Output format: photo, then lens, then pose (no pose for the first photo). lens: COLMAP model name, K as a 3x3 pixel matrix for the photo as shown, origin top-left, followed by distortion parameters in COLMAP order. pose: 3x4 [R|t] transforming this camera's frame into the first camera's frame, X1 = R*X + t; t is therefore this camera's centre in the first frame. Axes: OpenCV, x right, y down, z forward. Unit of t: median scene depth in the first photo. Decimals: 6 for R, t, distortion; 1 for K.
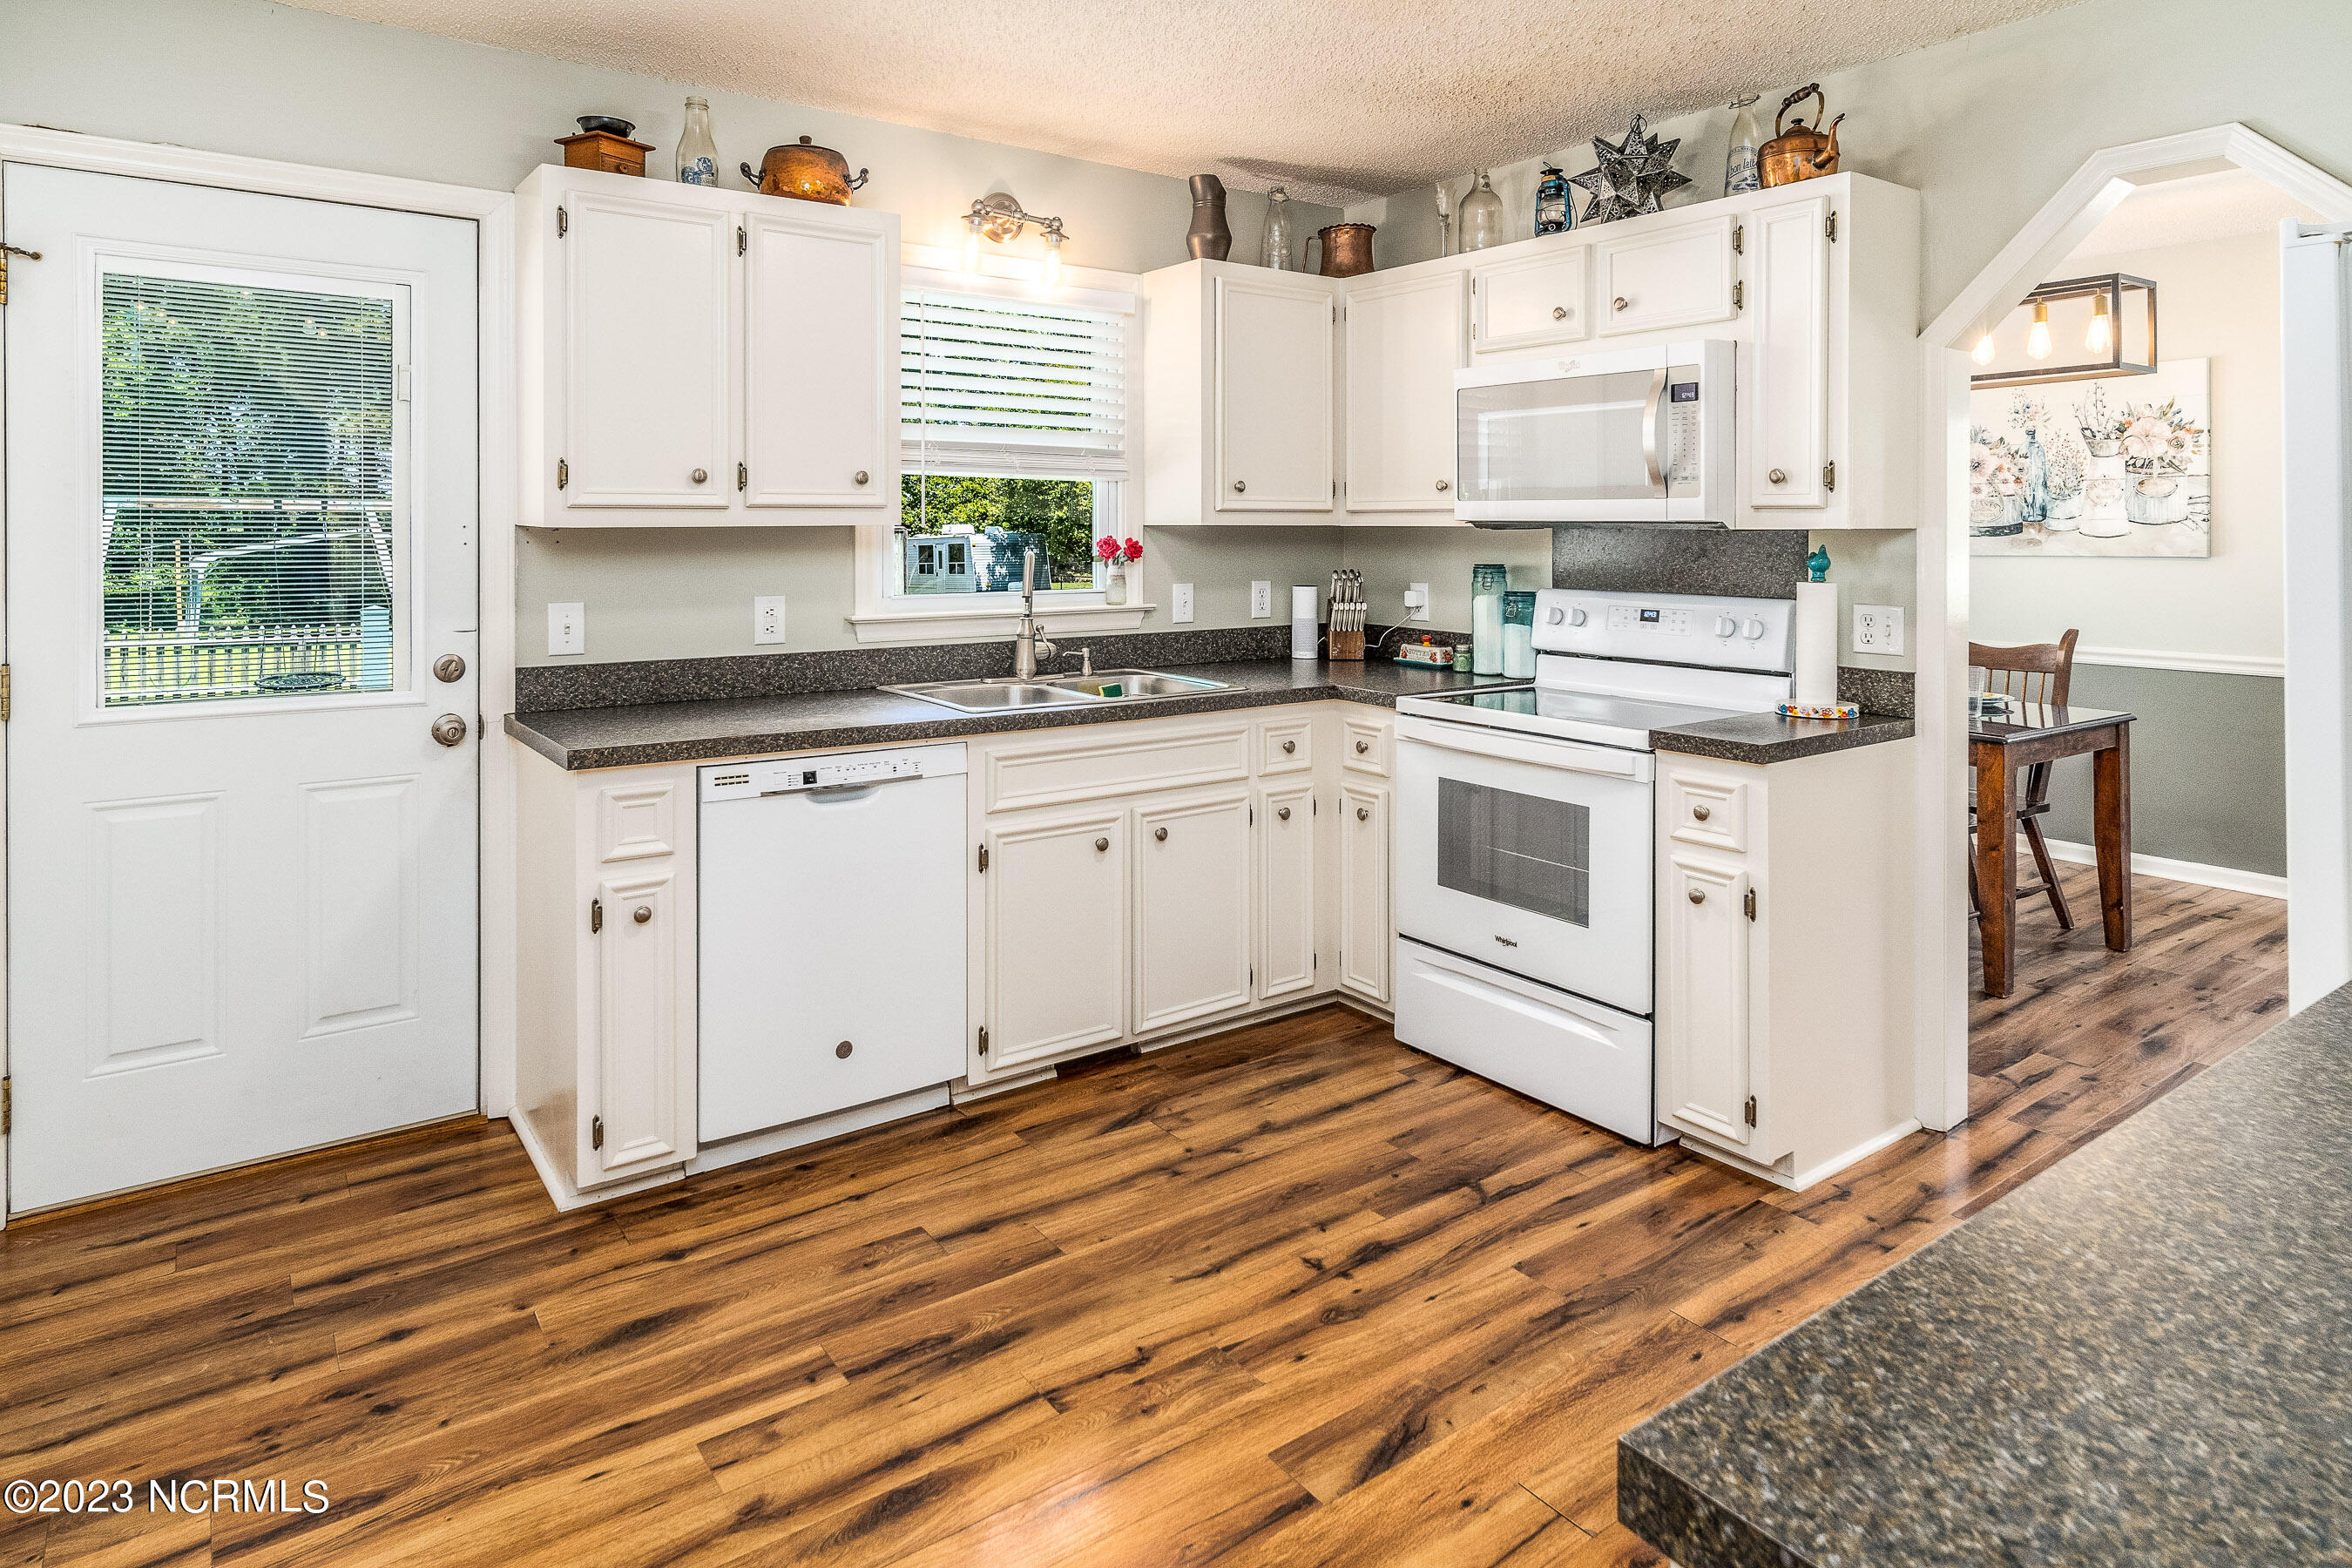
lens RADIAL K [[1320.5, 0, 1176.0], [0, 1320.5, 784.0], [0, 0, 1]] dist [0.001691, 0.000835]
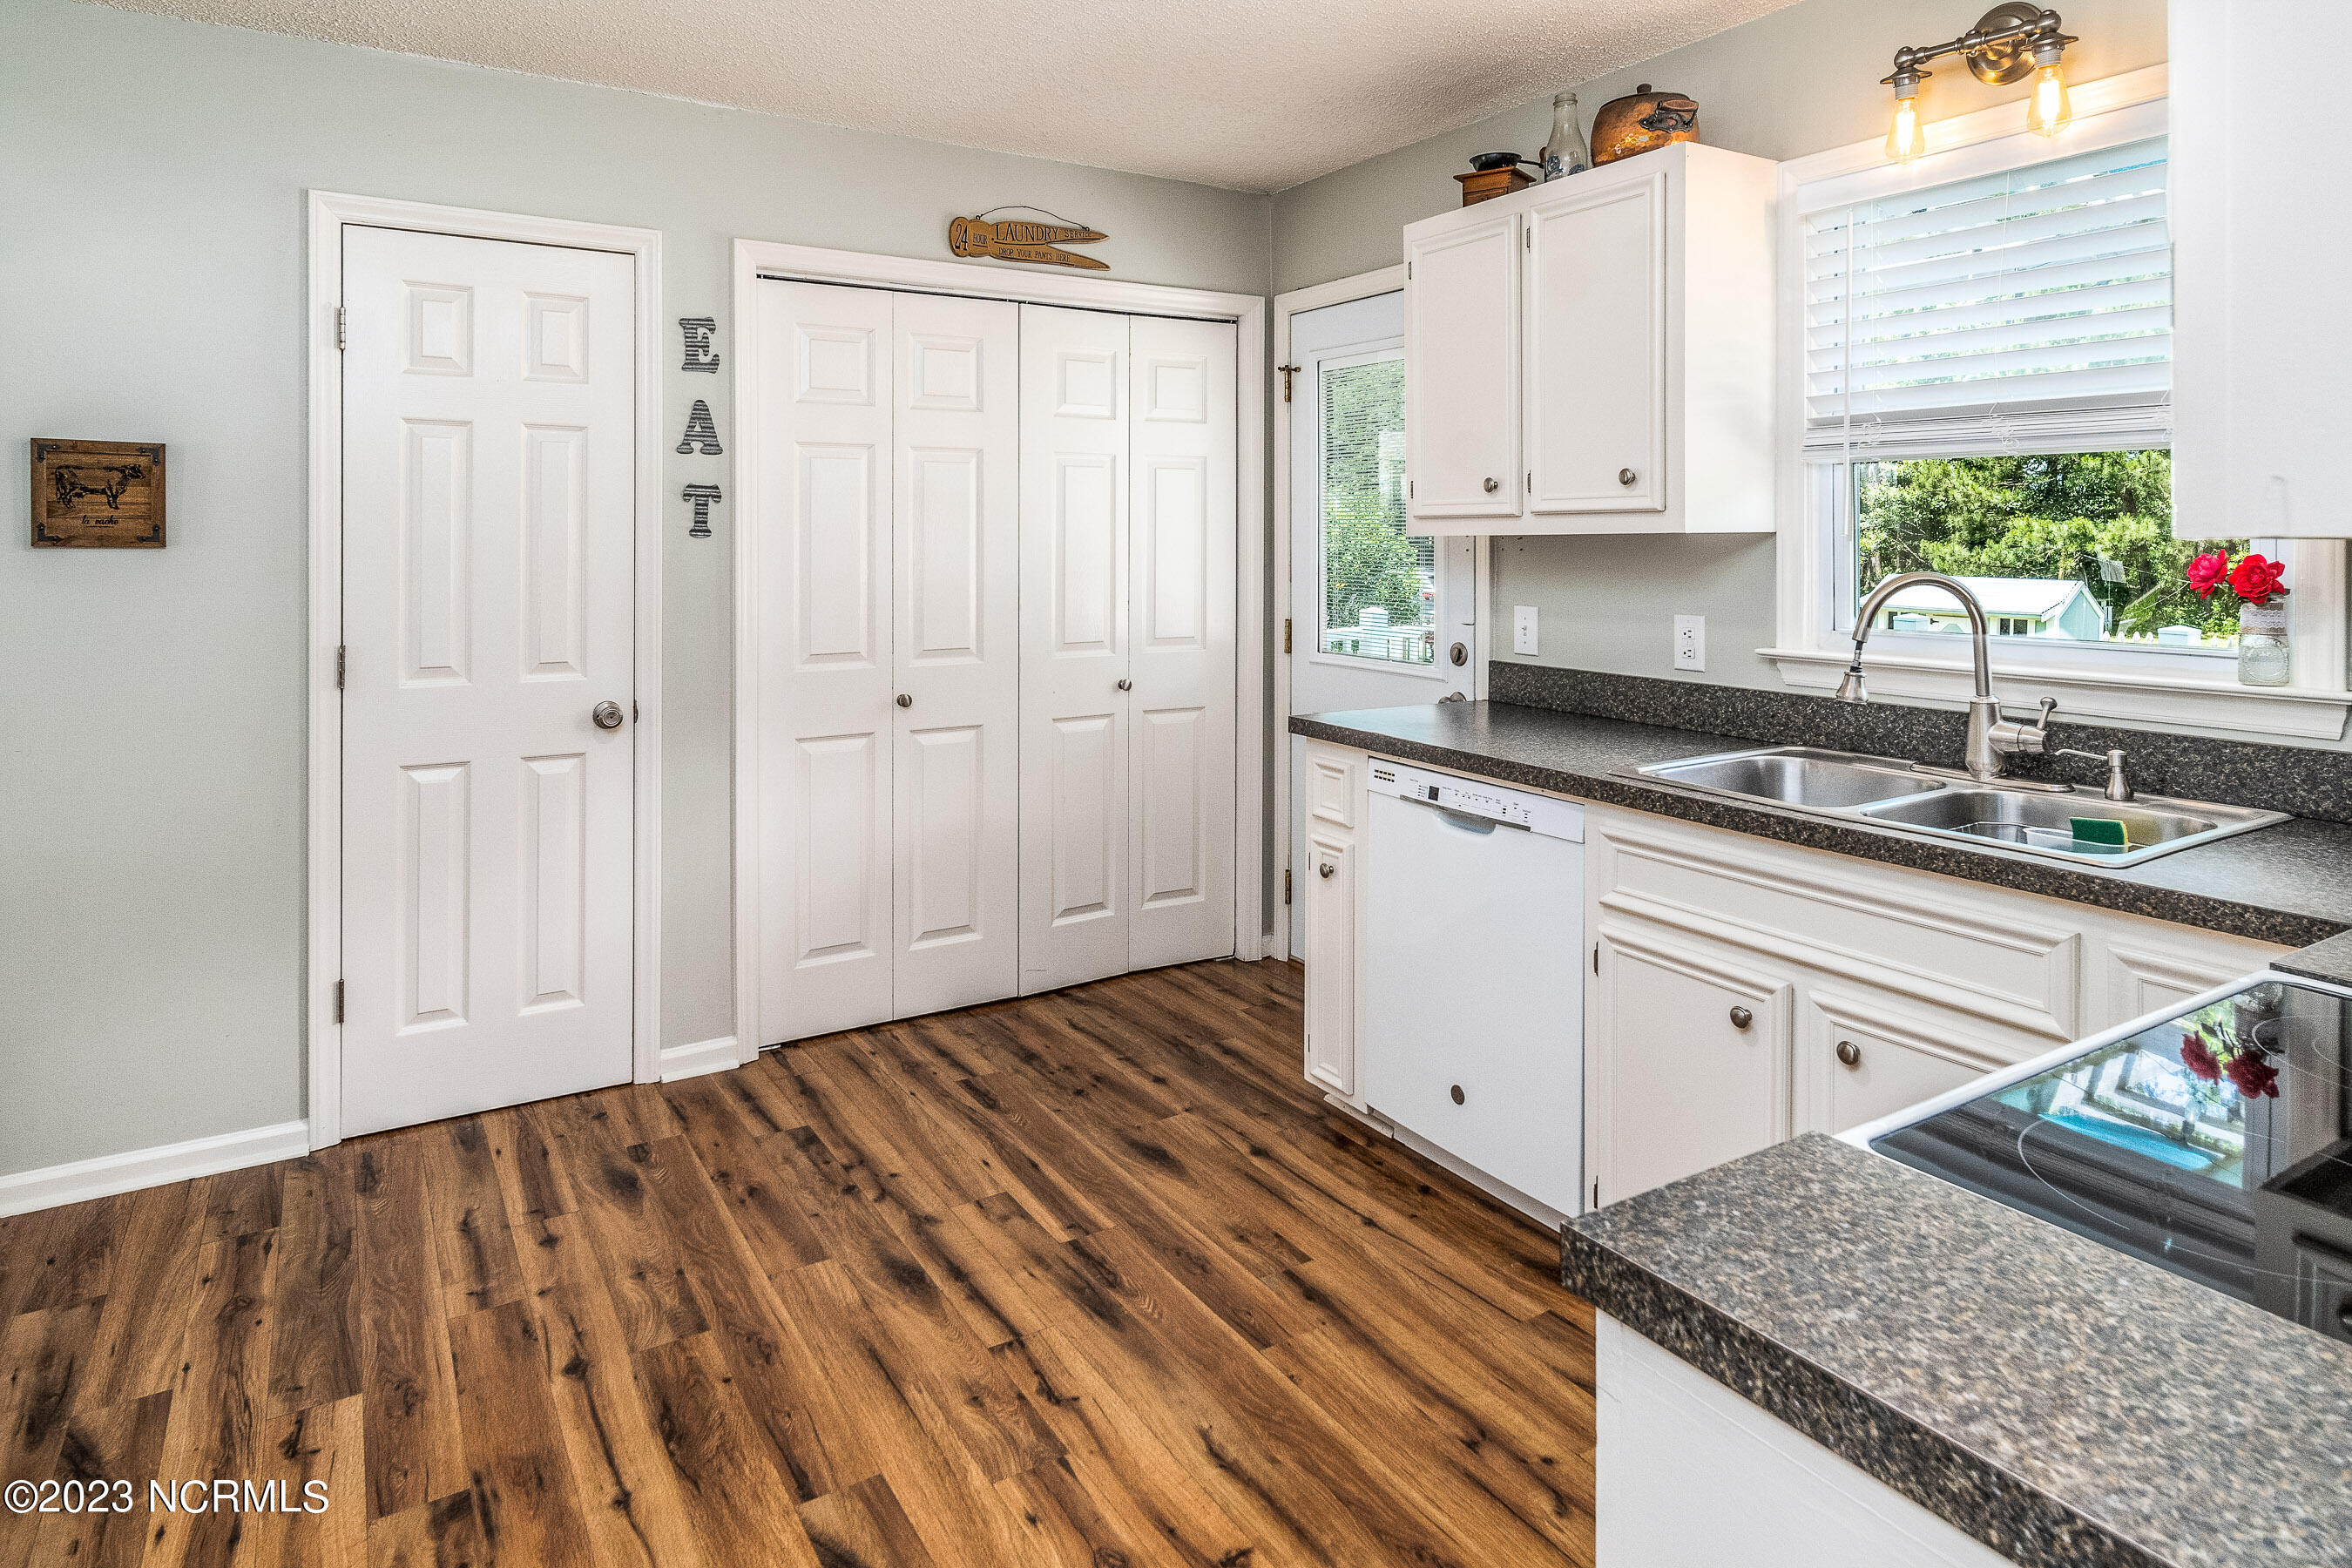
lens RADIAL K [[1350.5, 0, 1169.8], [0, 1350.5, 759.4], [0, 0, 1]] dist [0.001874, 0.000645]
pose [[-0.080758, 0.160750, -0.983686, 0.686138], [-0.189426, 0.966448, 0.173484, -0.158994], [0.978568, 0.200346, -0.047598, 0.827364]]
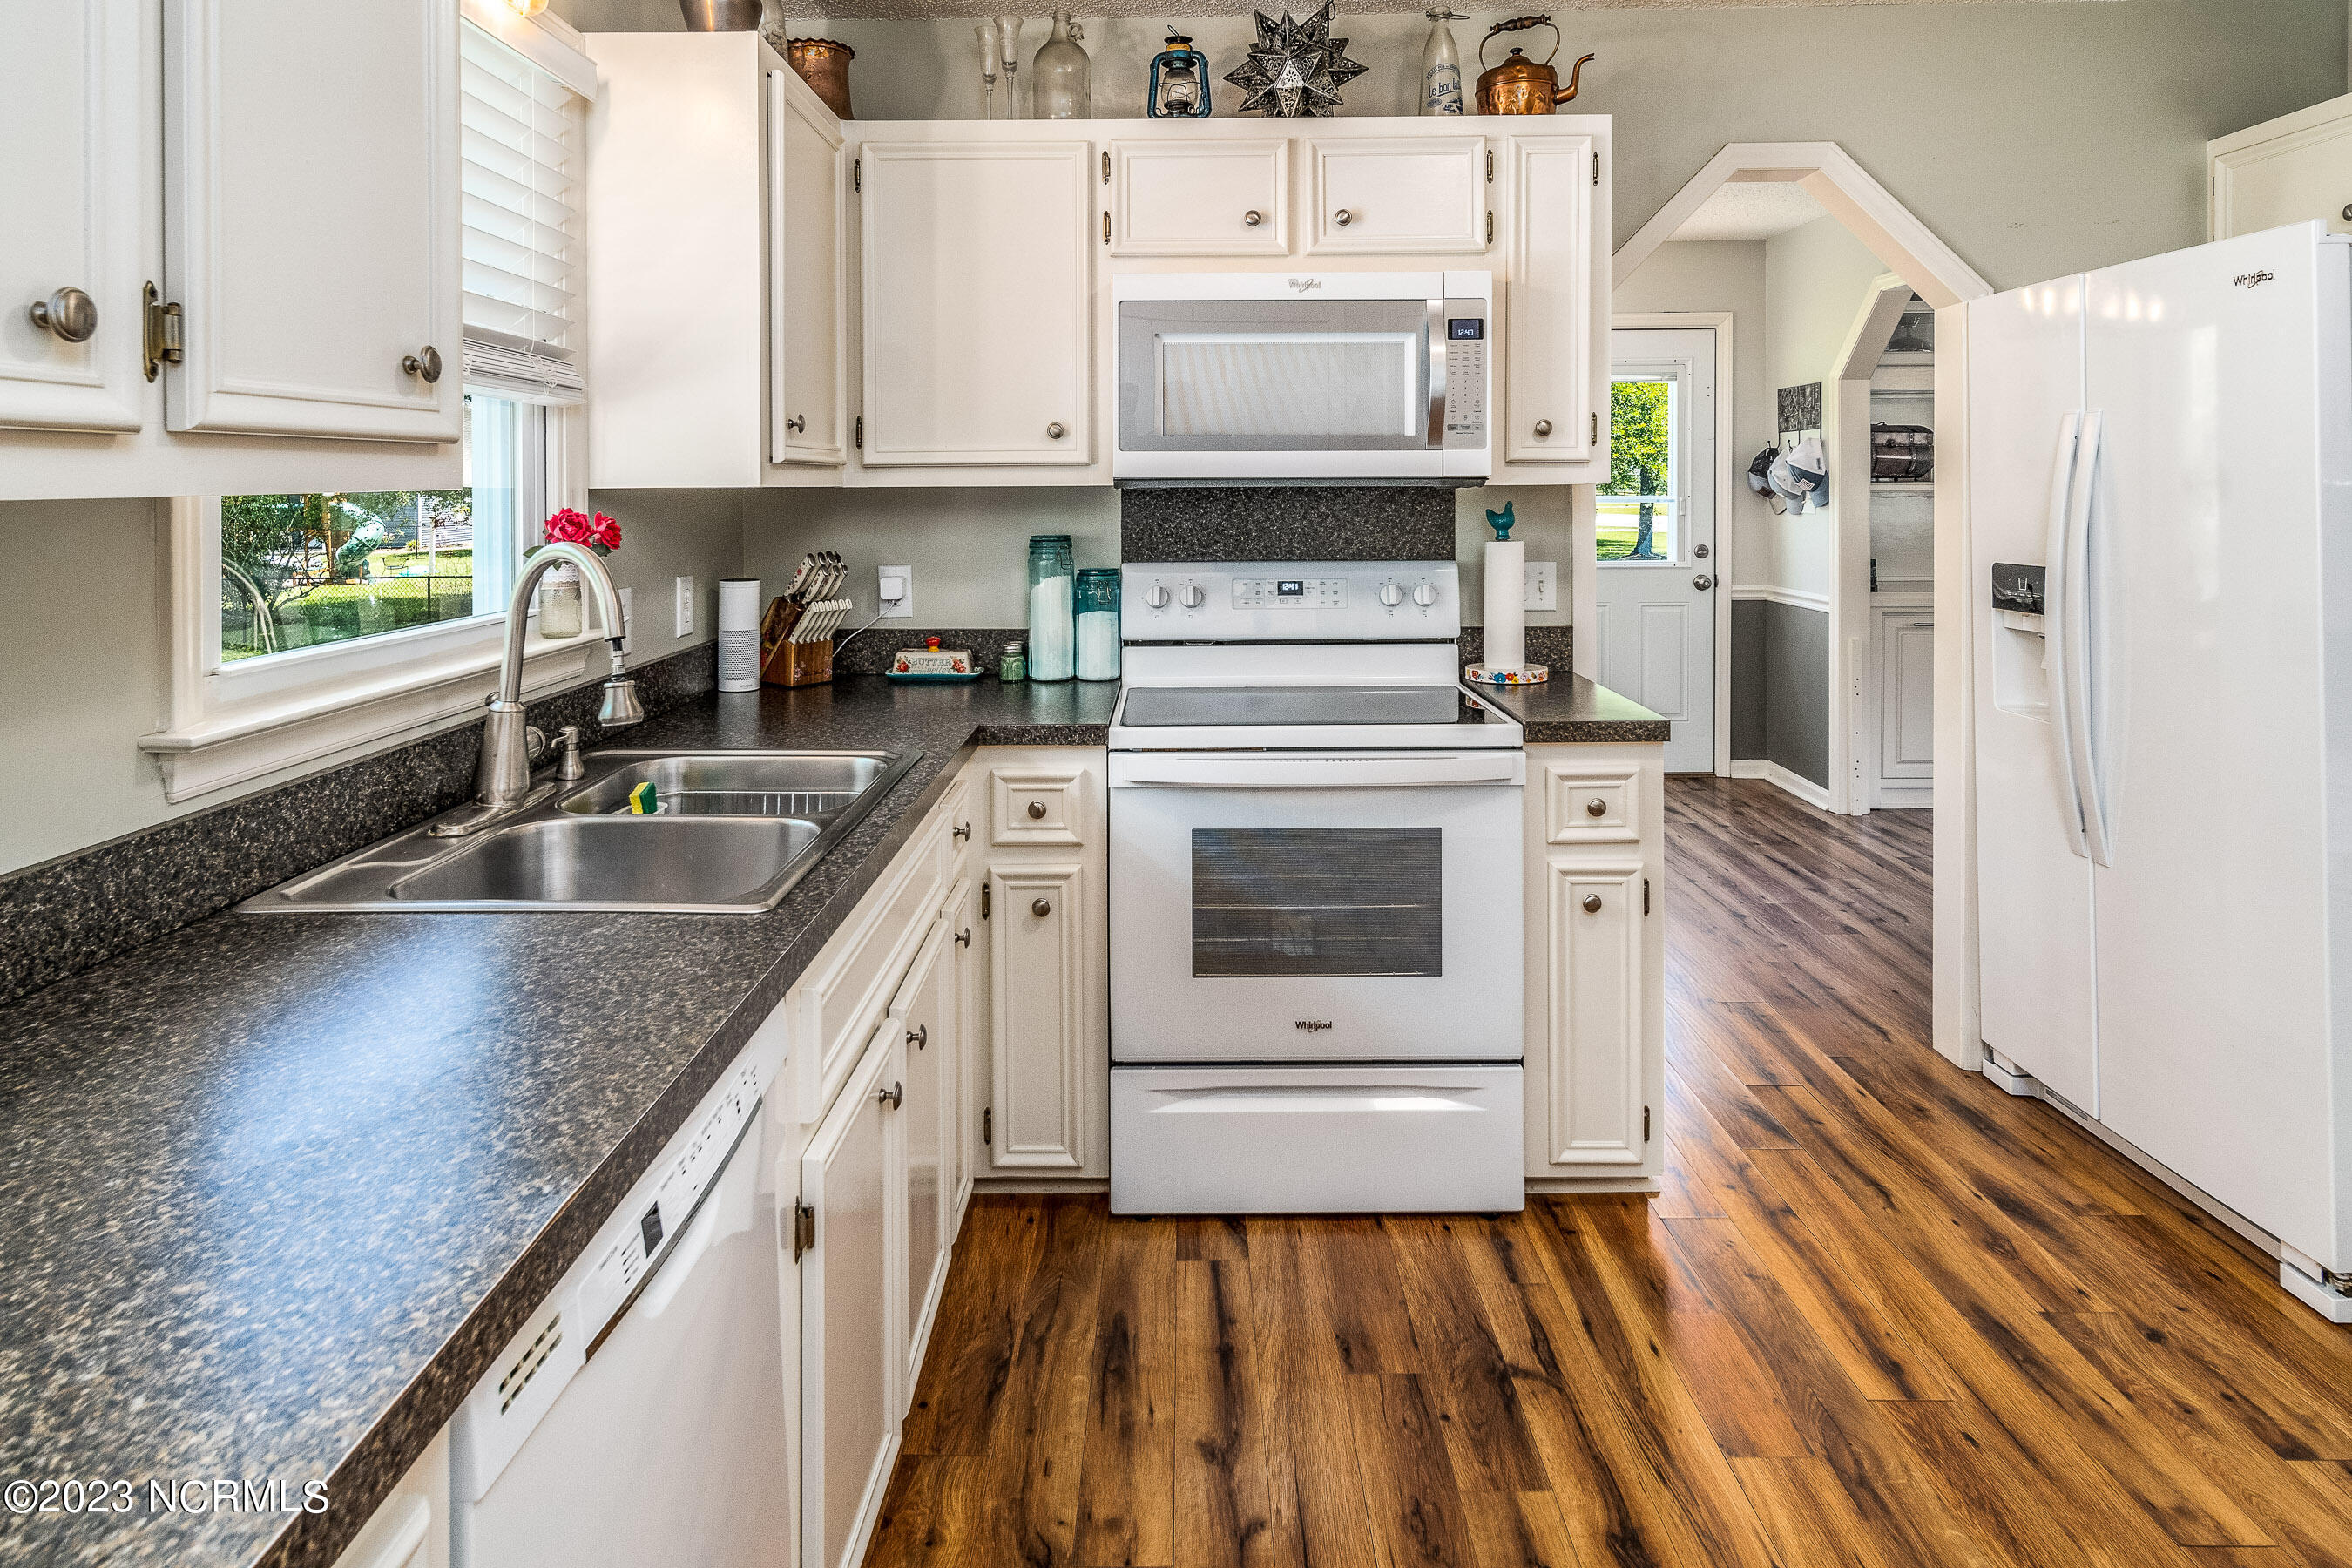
lens RADIAL K [[1332.4, 0, 1172.7], [0, 1332.4, 633.7], [0, 0, 1]] dist [-0.000083, 0.000214]
pose [[0.596500, -0.094832, 0.796991, -0.438522], [0.162765, 0.986655, -0.004421, -0.127253], [-0.785936, 0.132359, 0.603974, 0.650021]]
